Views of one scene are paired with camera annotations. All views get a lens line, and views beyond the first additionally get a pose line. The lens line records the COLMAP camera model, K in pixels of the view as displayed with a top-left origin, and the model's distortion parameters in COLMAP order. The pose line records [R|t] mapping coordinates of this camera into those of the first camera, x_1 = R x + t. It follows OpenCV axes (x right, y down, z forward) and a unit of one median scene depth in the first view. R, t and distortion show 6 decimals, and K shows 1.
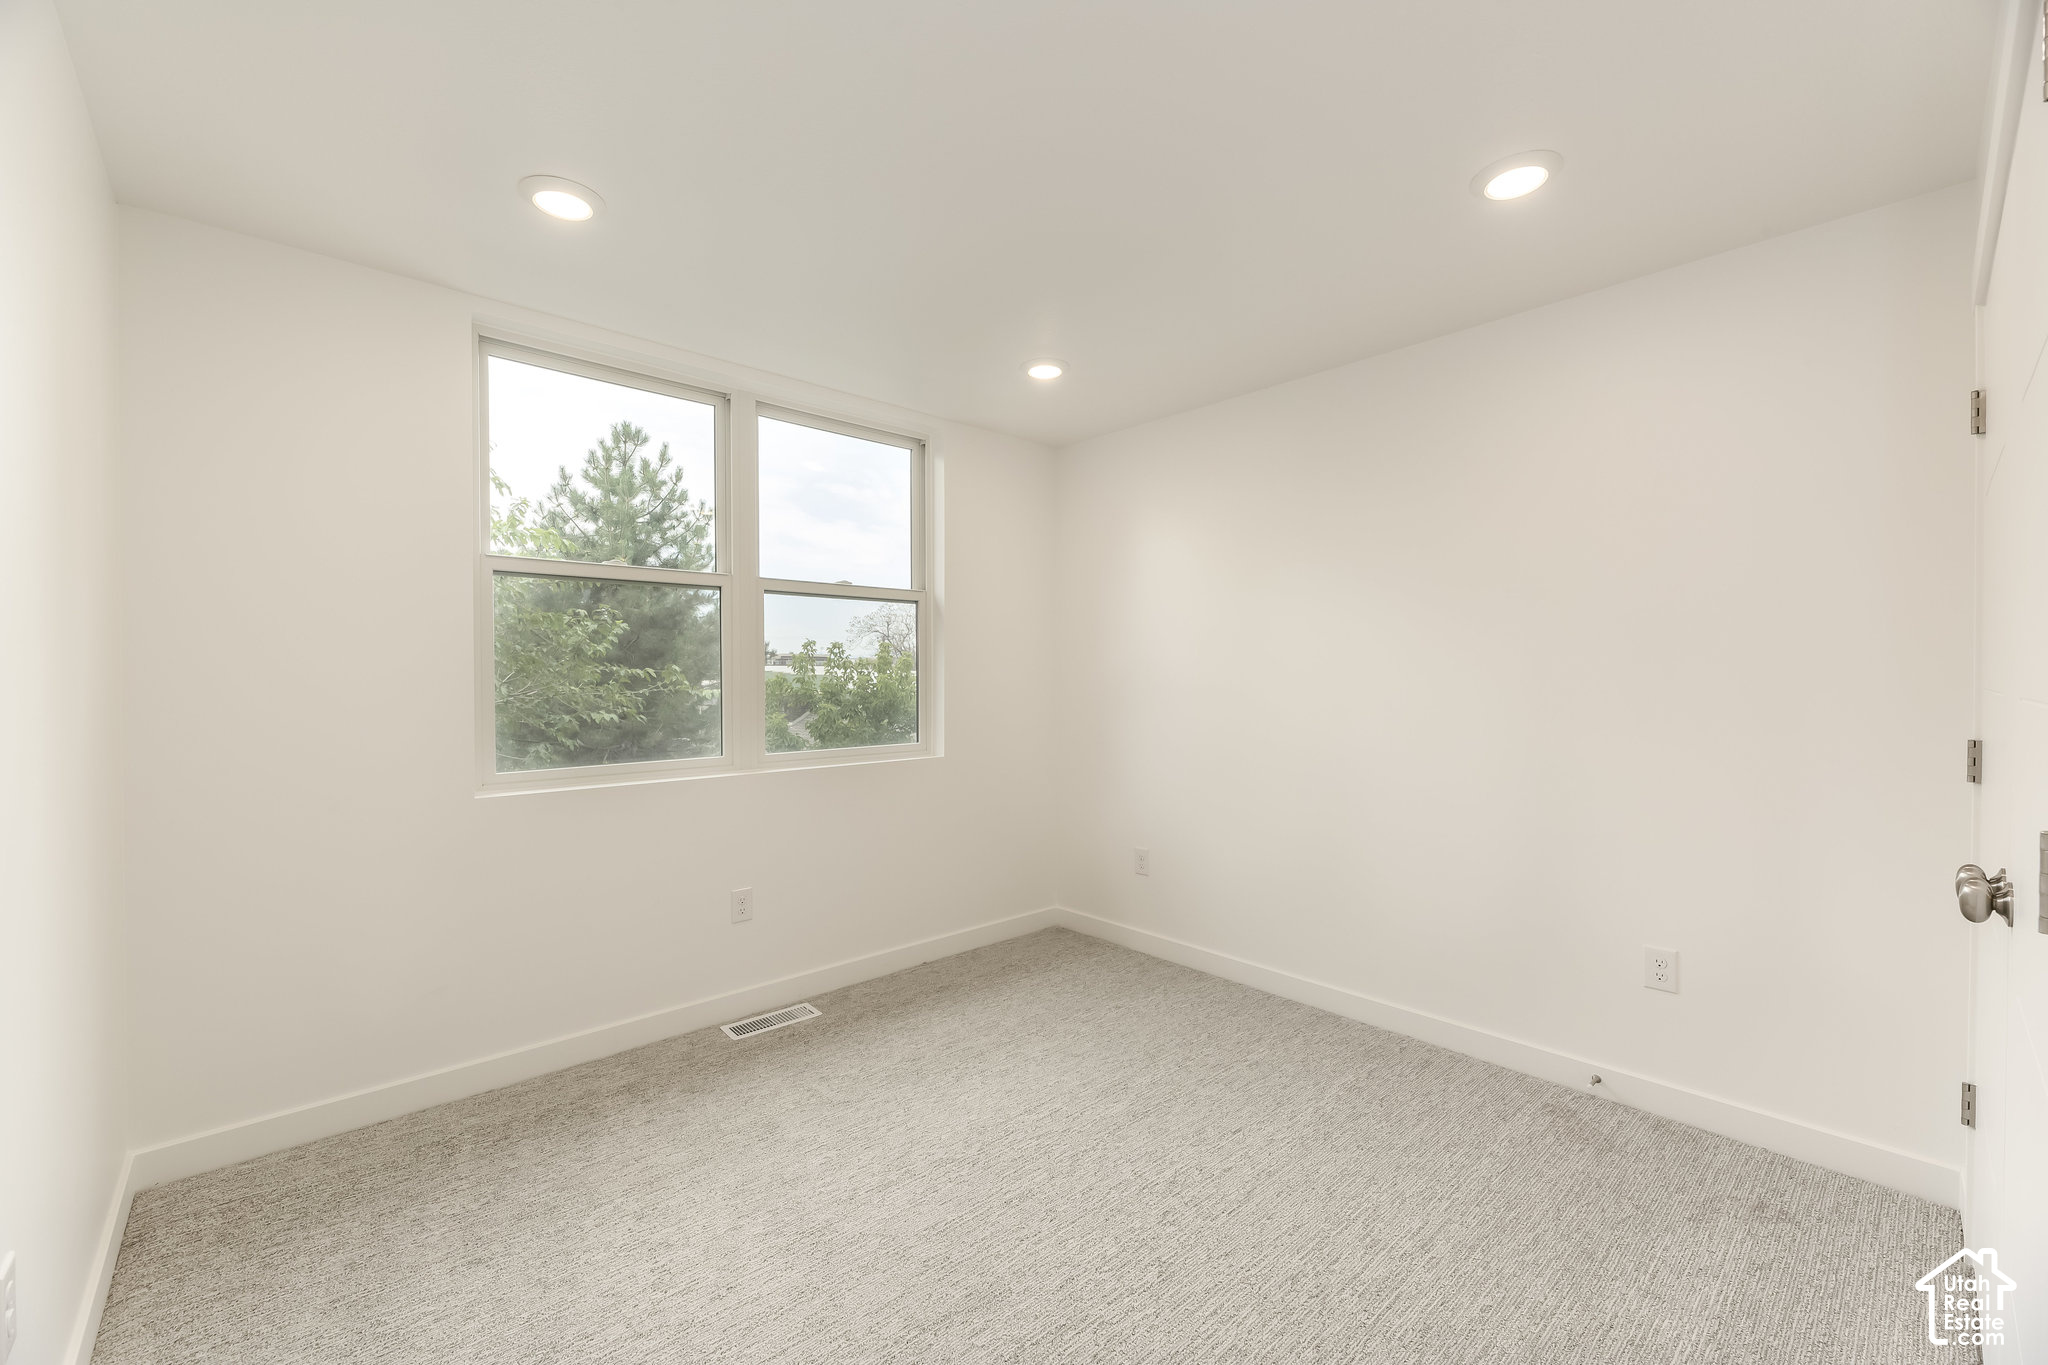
lens RADIAL K [[863.5, 0, 1022.0], [0, 863.5, 678.6], [0, 0, 1]] dist [0.003559, 0.000456]
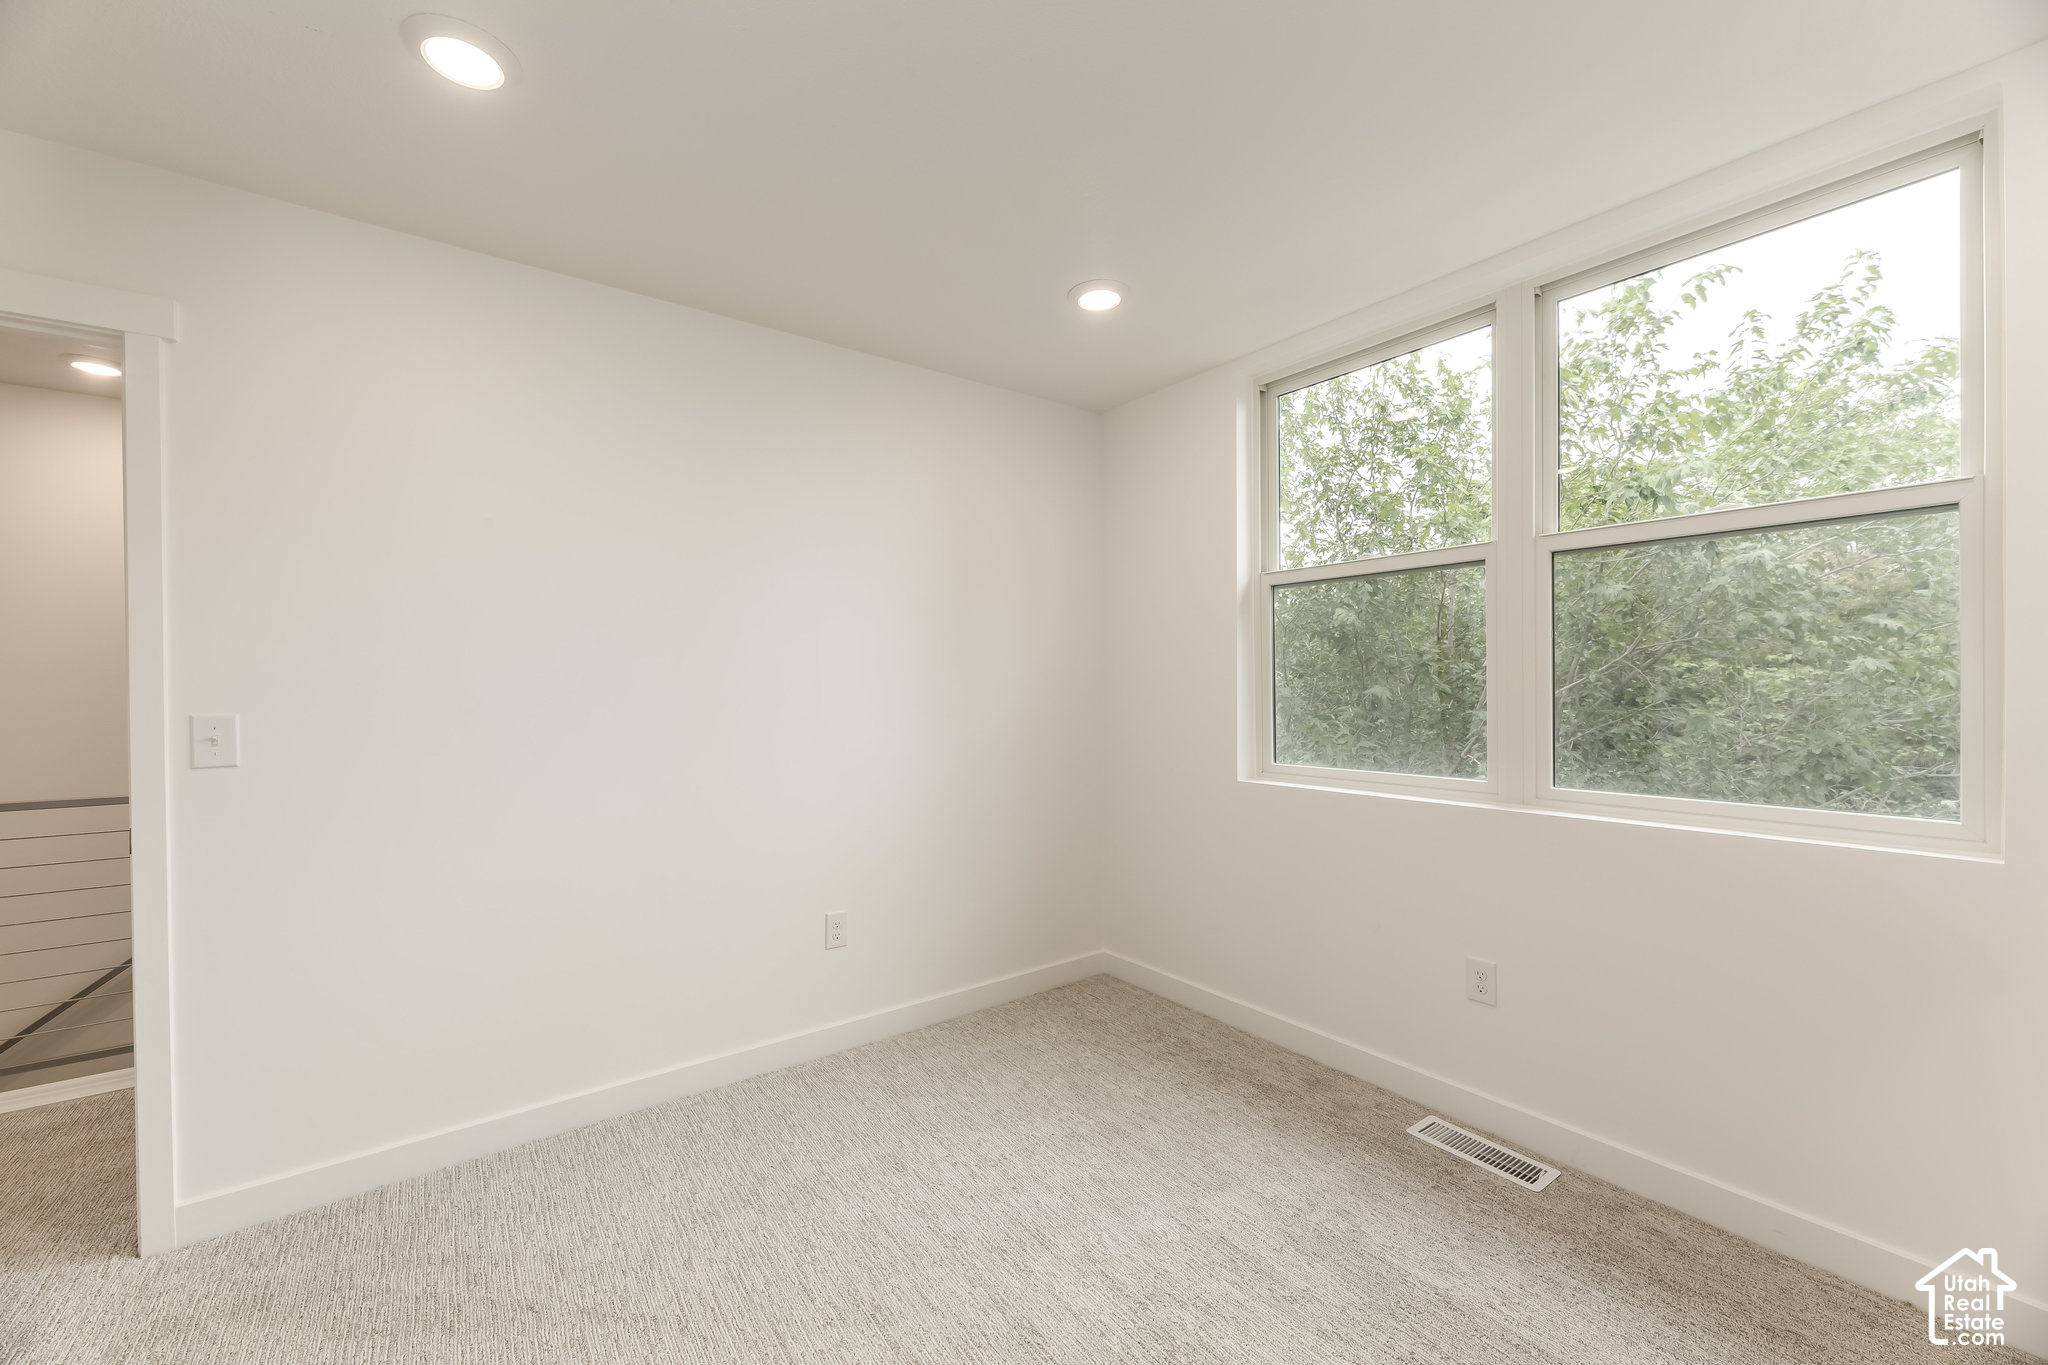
lens RADIAL K [[826.9, 0, 1035.1], [0, 826.9, 692.8], [0, 0, 1]] dist [0.001693, -0.000295]
pose [[-0.123880, 0.008711, -0.992259, 0.596397], [0.001899, 0.999962, 0.008542, 0.005453], [0.992295, -0.000826, -0.123892, 0.957971]]
